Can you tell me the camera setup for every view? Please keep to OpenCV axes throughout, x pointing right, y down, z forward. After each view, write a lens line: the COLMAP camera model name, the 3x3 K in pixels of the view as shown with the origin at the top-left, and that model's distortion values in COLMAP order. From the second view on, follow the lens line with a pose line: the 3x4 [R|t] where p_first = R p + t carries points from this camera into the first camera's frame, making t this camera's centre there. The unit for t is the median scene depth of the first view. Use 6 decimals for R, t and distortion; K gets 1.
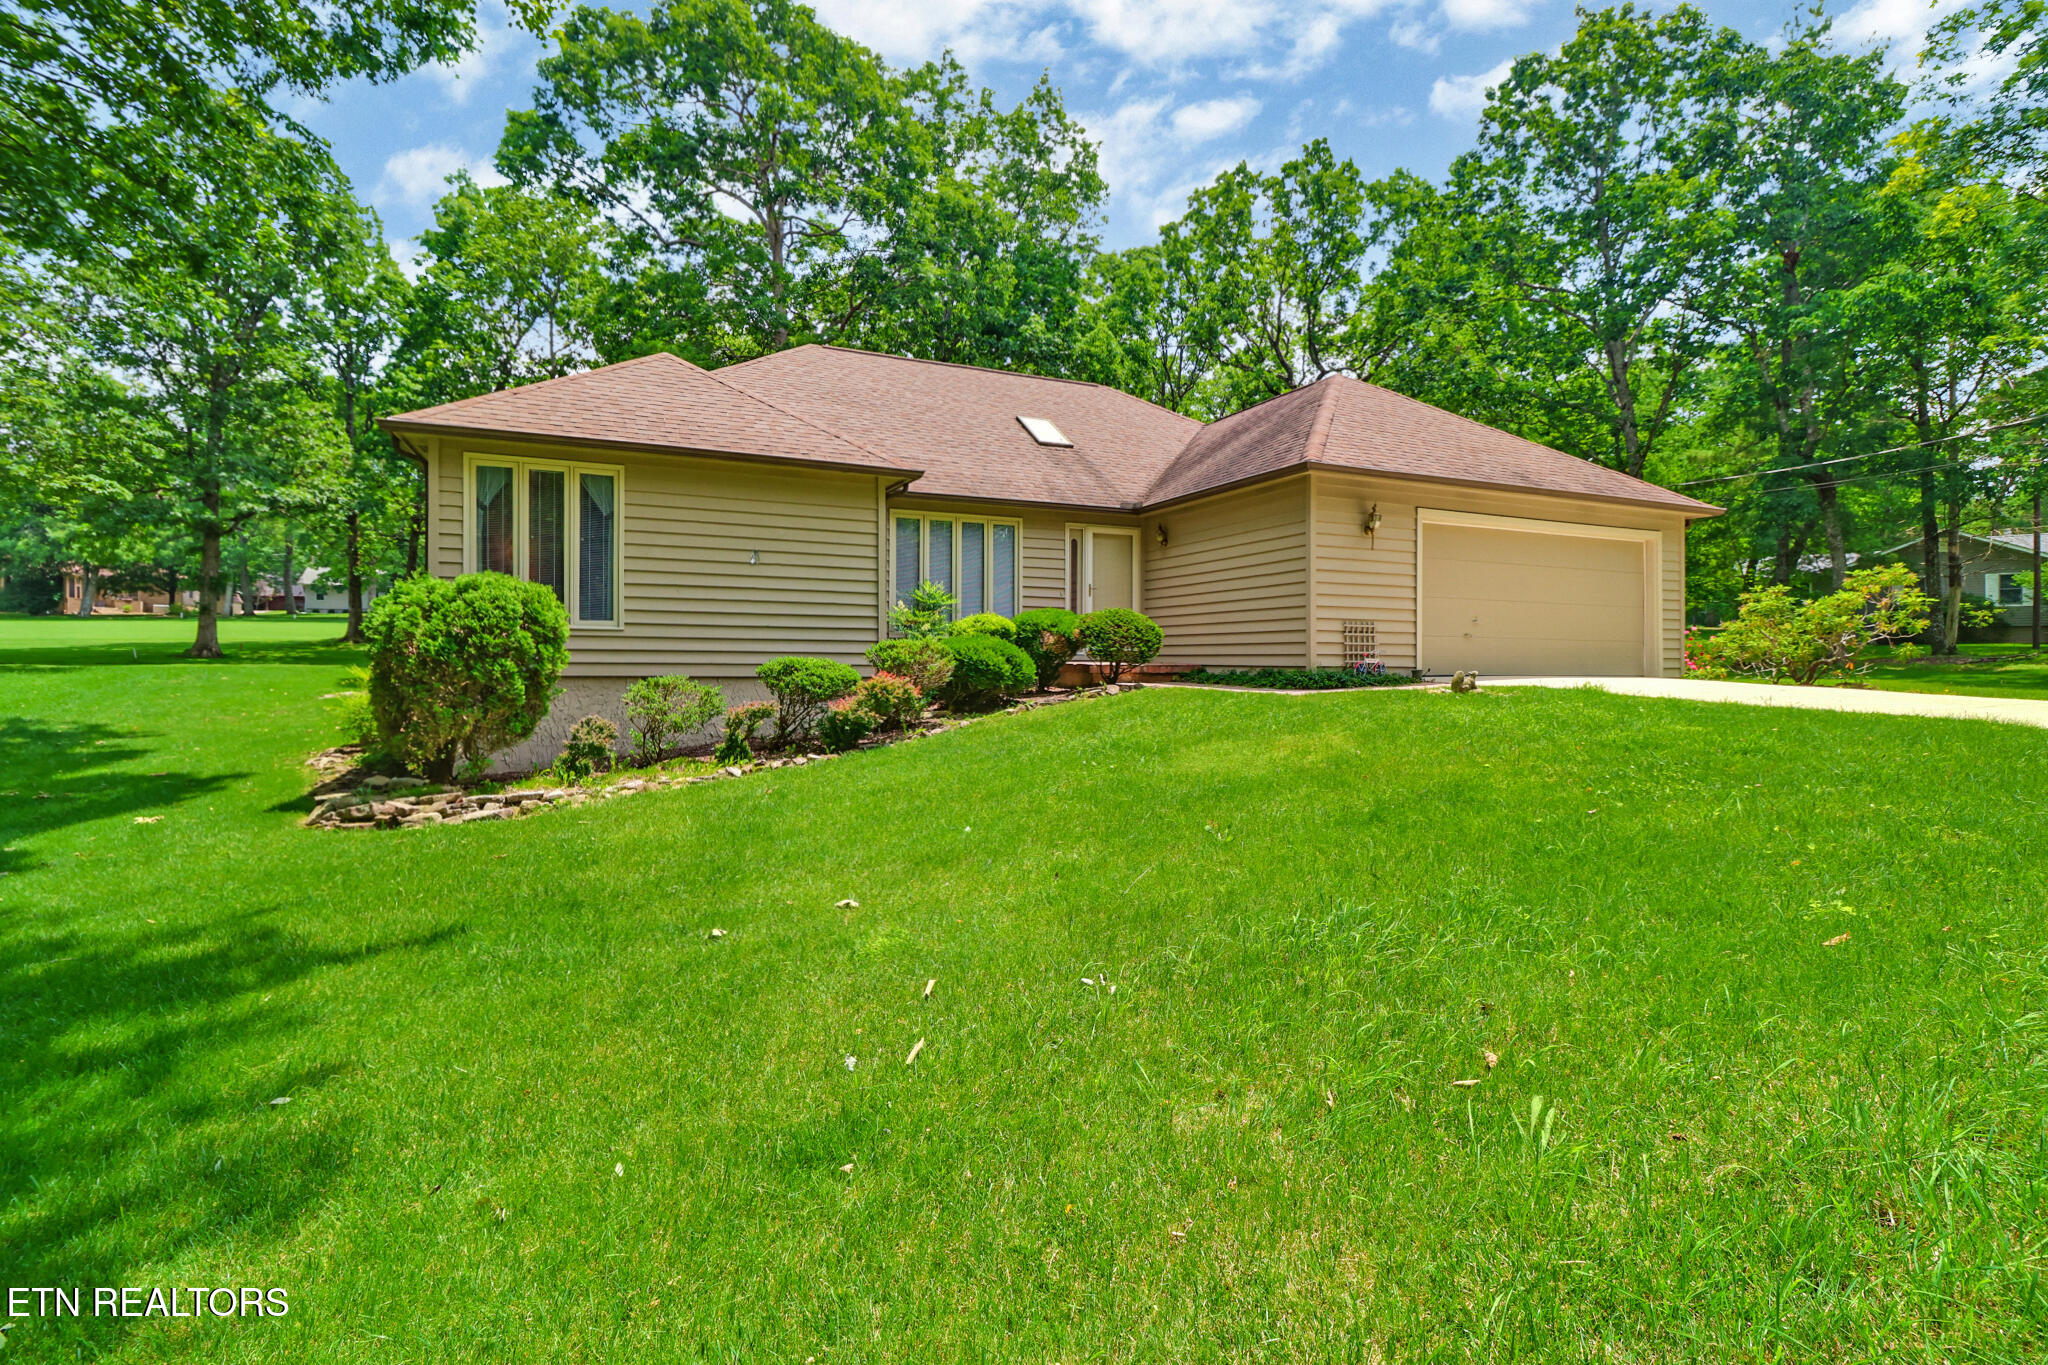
lens RADIAL K [[953.1, 0, 1028.7], [0, 953.1, 684.9], [0, 0, 1]] dist [-0.000154, -0.009114]
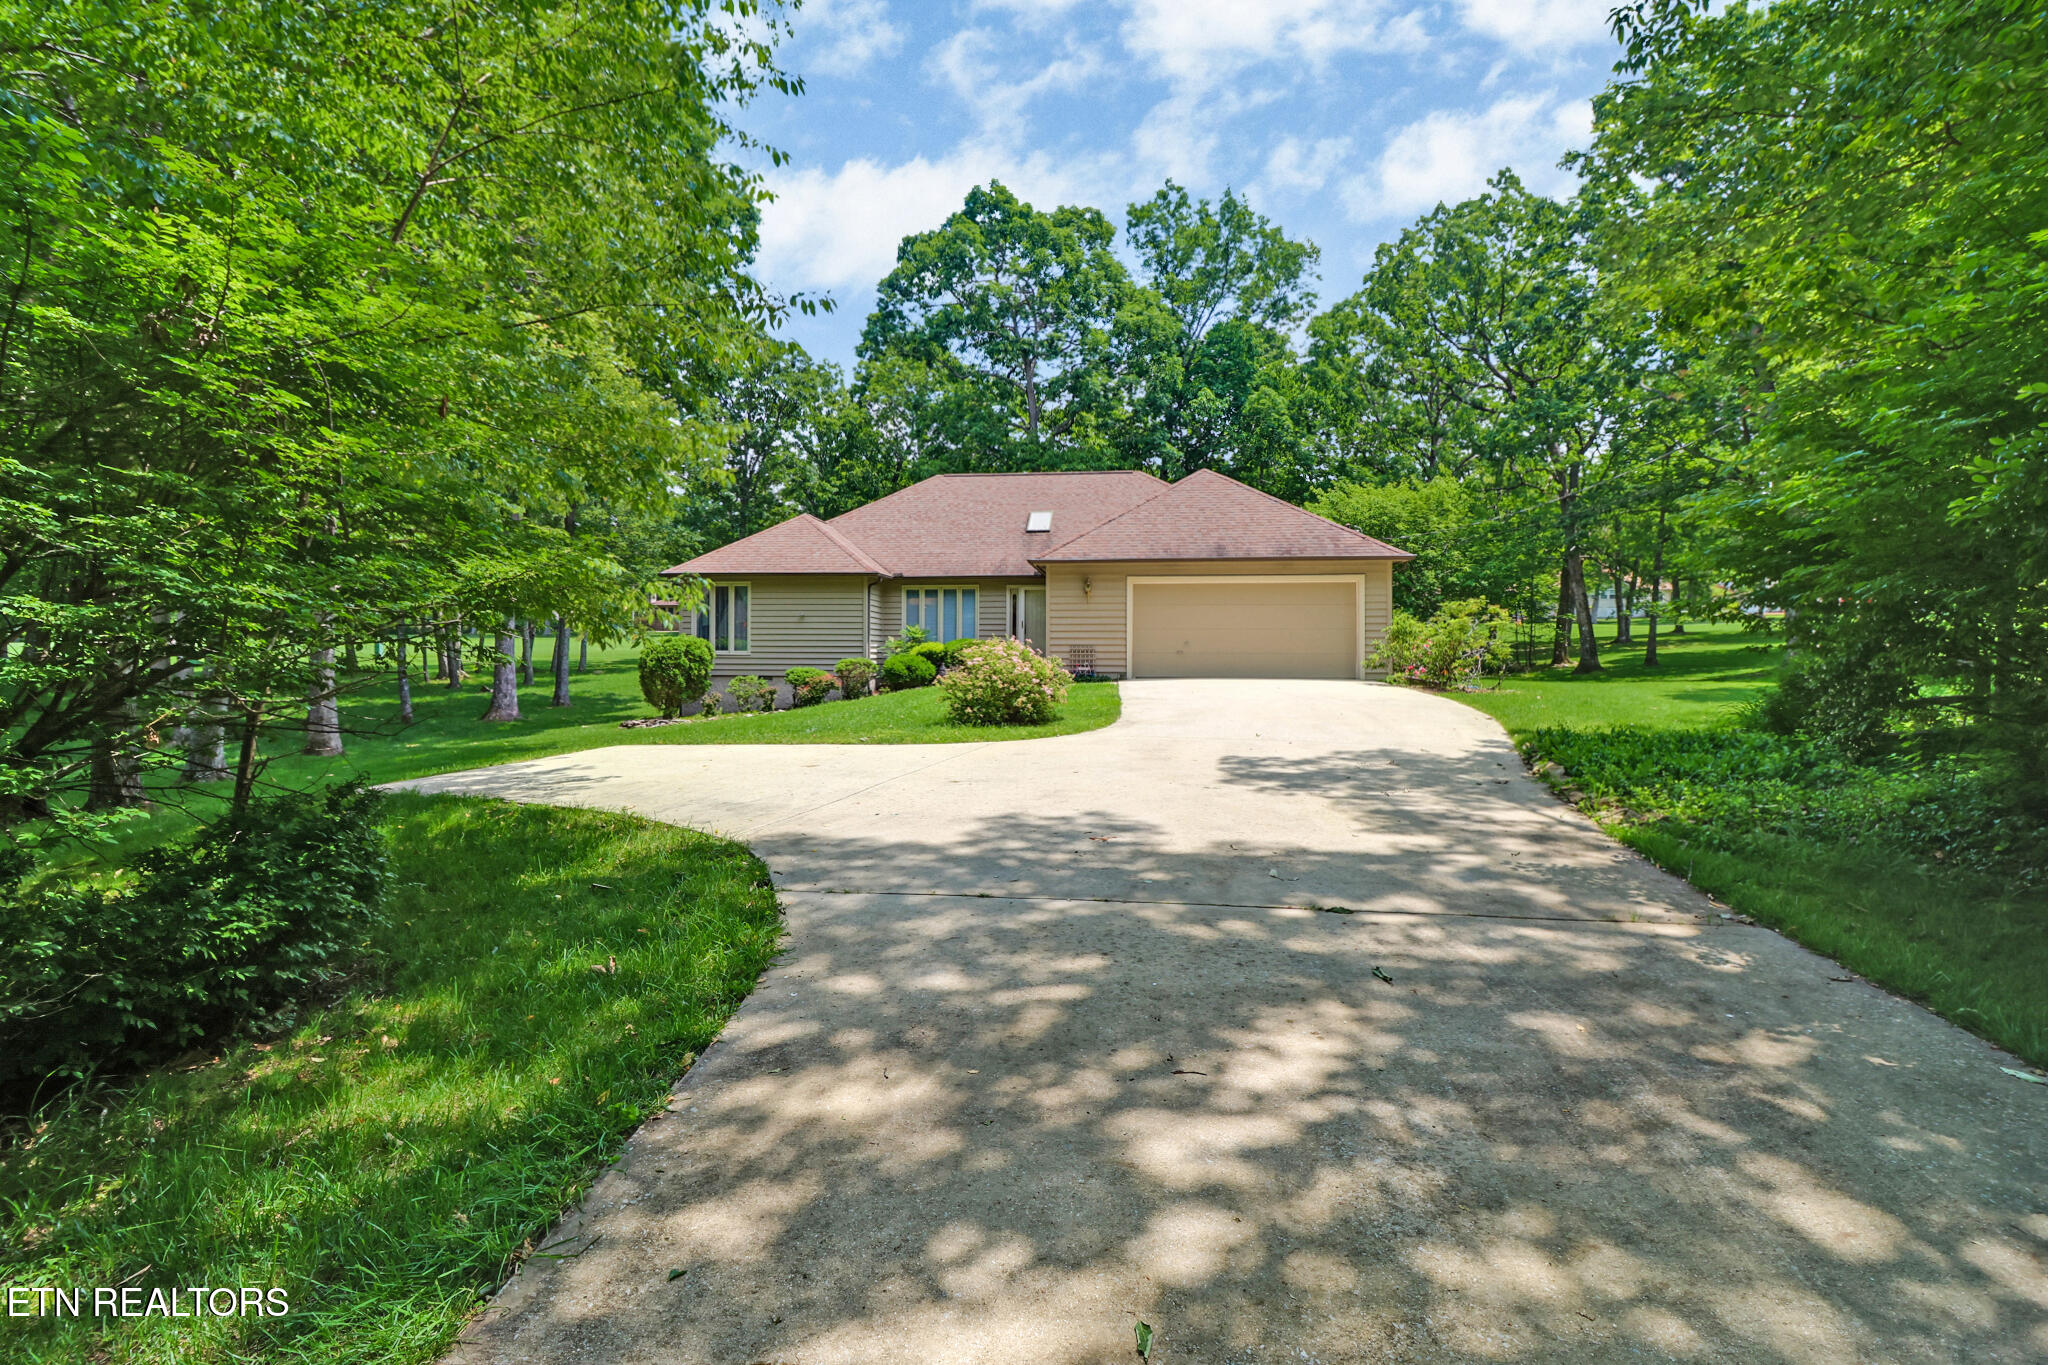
lens RADIAL K [[953.1, 0, 1040.2], [0, 953.1, 677.5], [0, 0, 1]] dist [-0.000154, -0.009114]
pose [[0.871041, 0.004654, -0.491187, 1.106469], [-0.007010, 0.999971, -0.002957, -0.004085], [0.491159, 0.006019, 0.871049, -0.524674]]
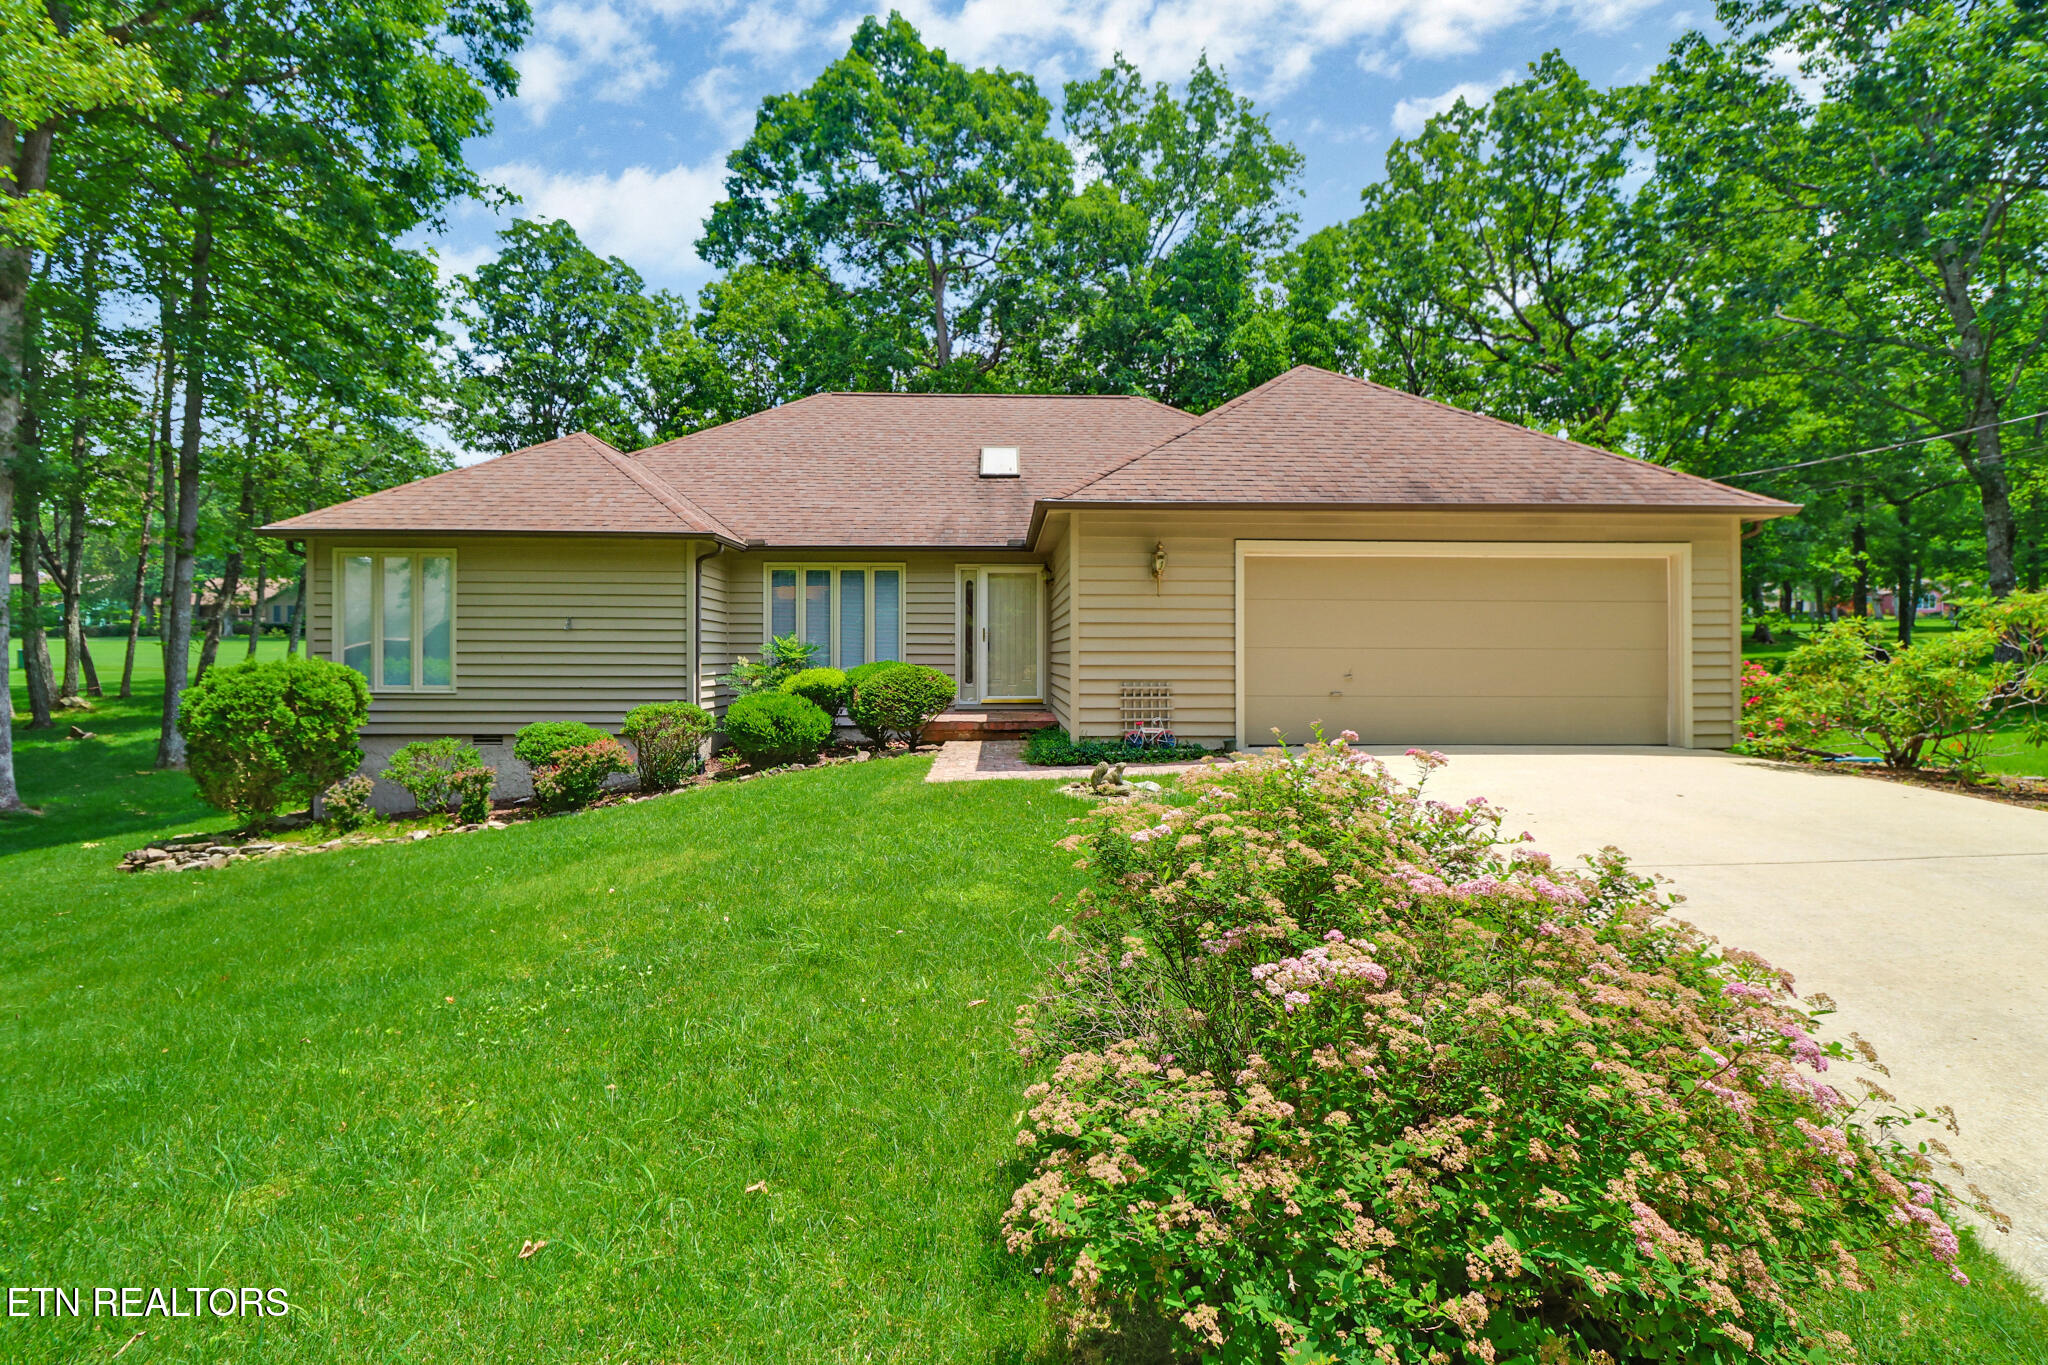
lens RADIAL K [[953.1, 0, 1030.0], [0, 953.1, 681.0], [0, 0, 1]] dist [-0.000154, -0.009114]
pose [[0.926251, 0.003632, -0.376889, 0.560459], [-0.003945, 0.999992, -0.000058, -0.066391], [0.376886, 0.001541, 0.926258, 0.183647]]
